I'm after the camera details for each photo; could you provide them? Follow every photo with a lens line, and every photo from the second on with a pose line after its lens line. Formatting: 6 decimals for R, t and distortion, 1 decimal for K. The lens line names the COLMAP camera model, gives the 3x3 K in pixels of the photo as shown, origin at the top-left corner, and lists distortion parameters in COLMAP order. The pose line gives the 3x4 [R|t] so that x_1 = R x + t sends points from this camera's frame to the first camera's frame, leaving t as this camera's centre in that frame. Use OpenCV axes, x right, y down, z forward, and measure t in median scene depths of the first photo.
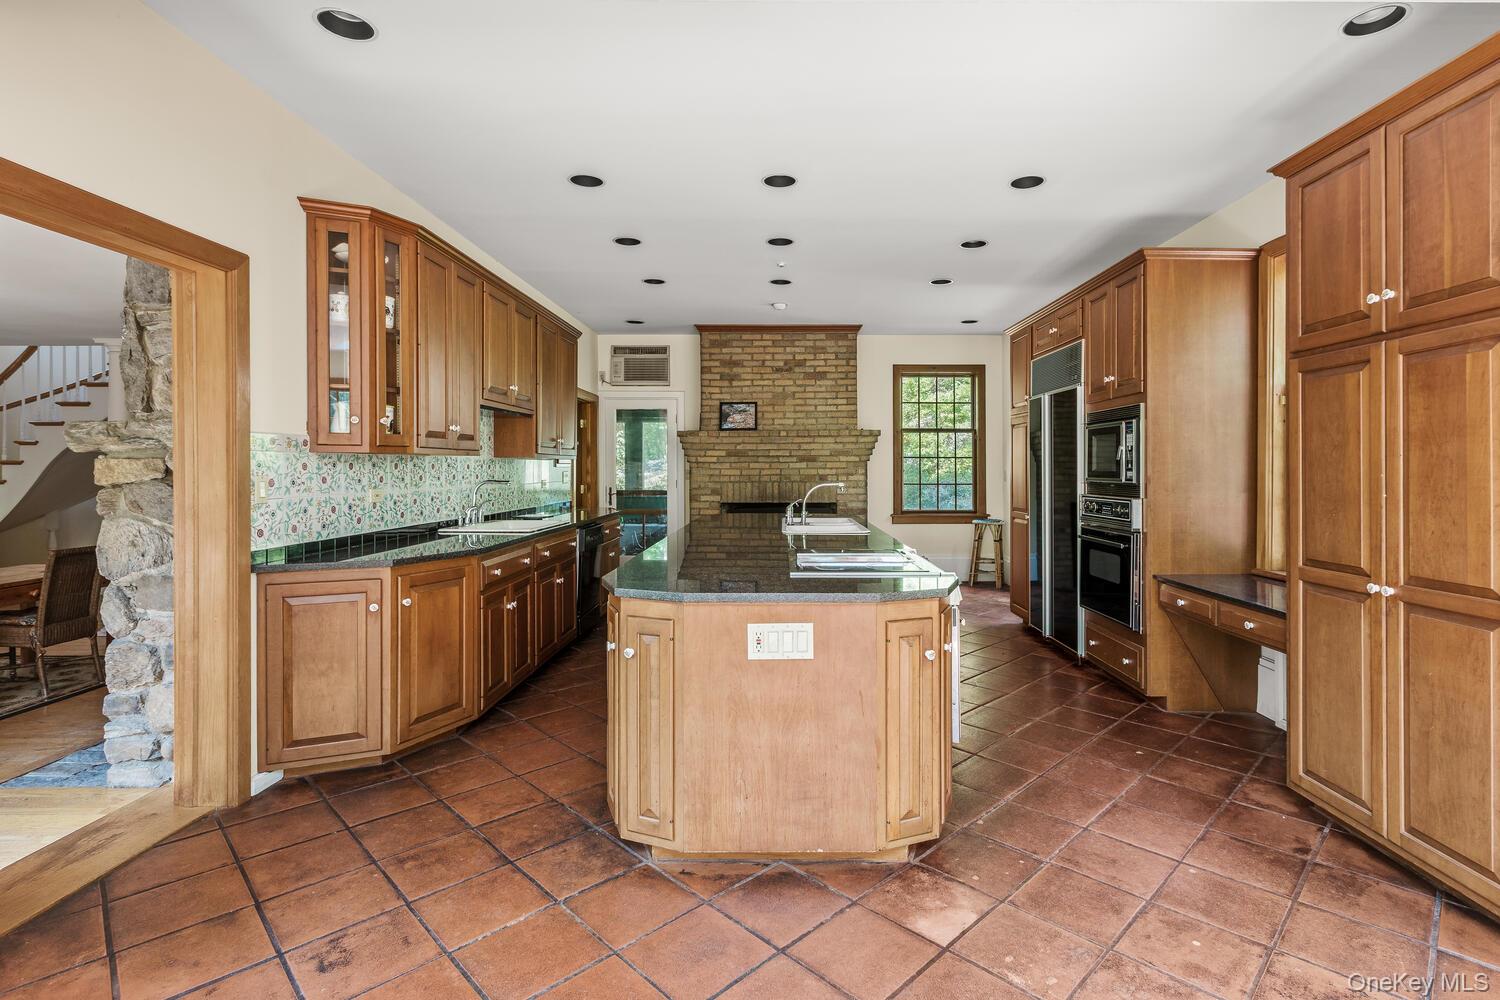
lens RADIAL K [[699.4, 0, 743.3], [0, 699.4, 498.0], [0, 0, 1]] dist [0.004962, 0.000804]
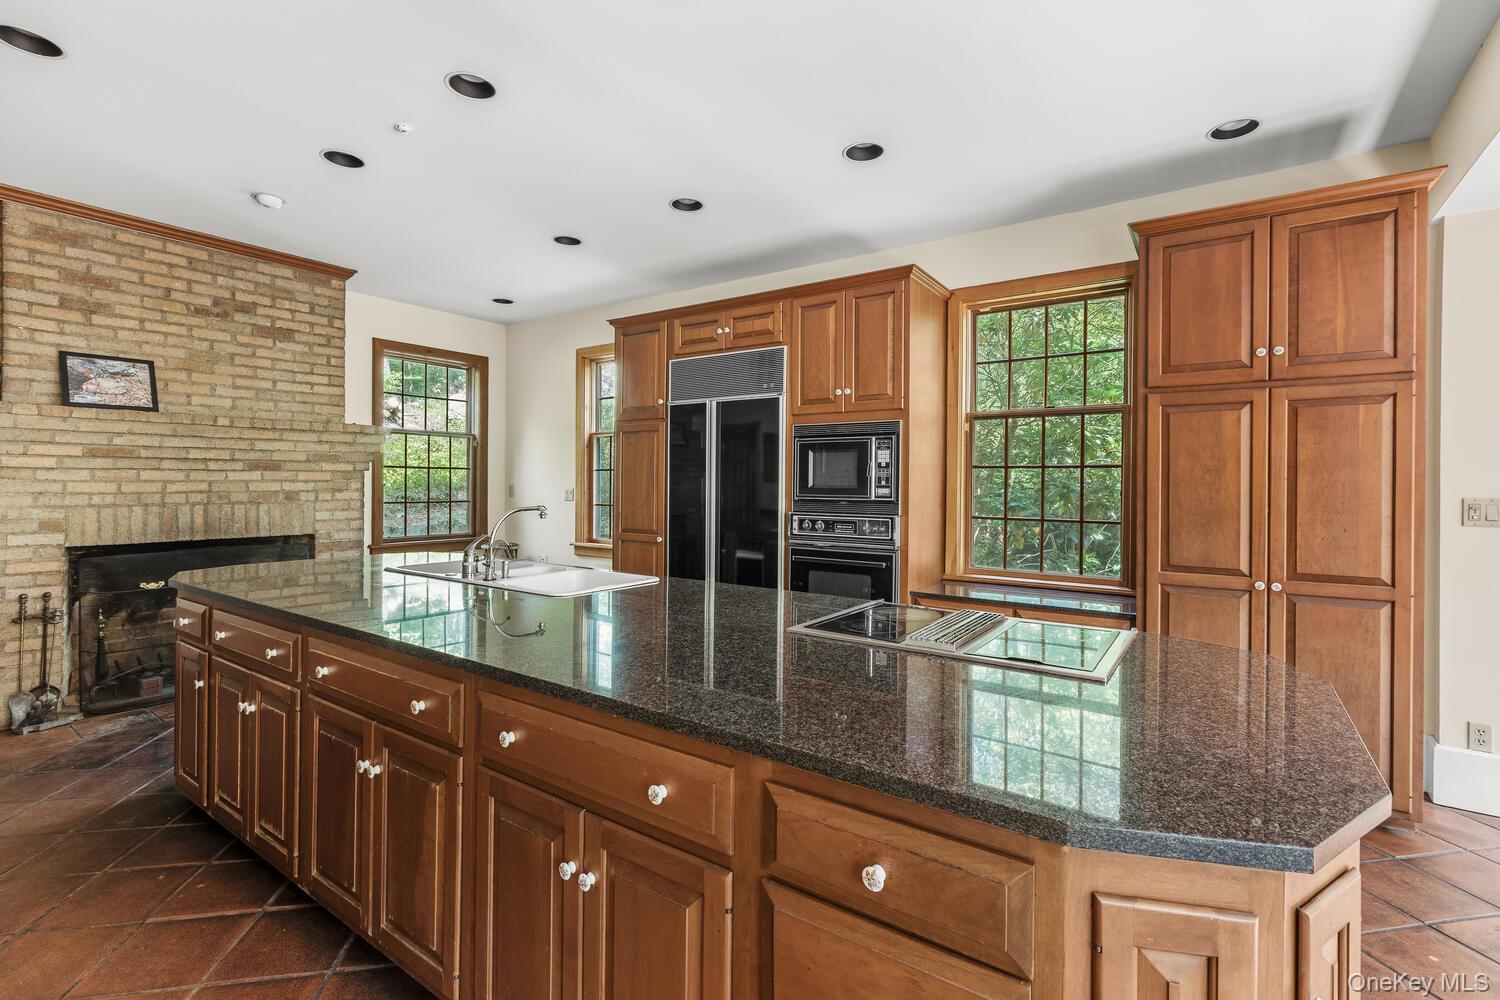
lens RADIAL K [[699.4, 0, 743.3], [0, 699.4, 498.0], [0, 0, 1]] dist [0.004962, 0.000804]
pose [[0.559315, -0.014718, 0.828824, -0.184648], [0.028403, 0.999596, -0.001417, -0.014596], [-0.828468, 0.024334, 0.559507, 0.306025]]
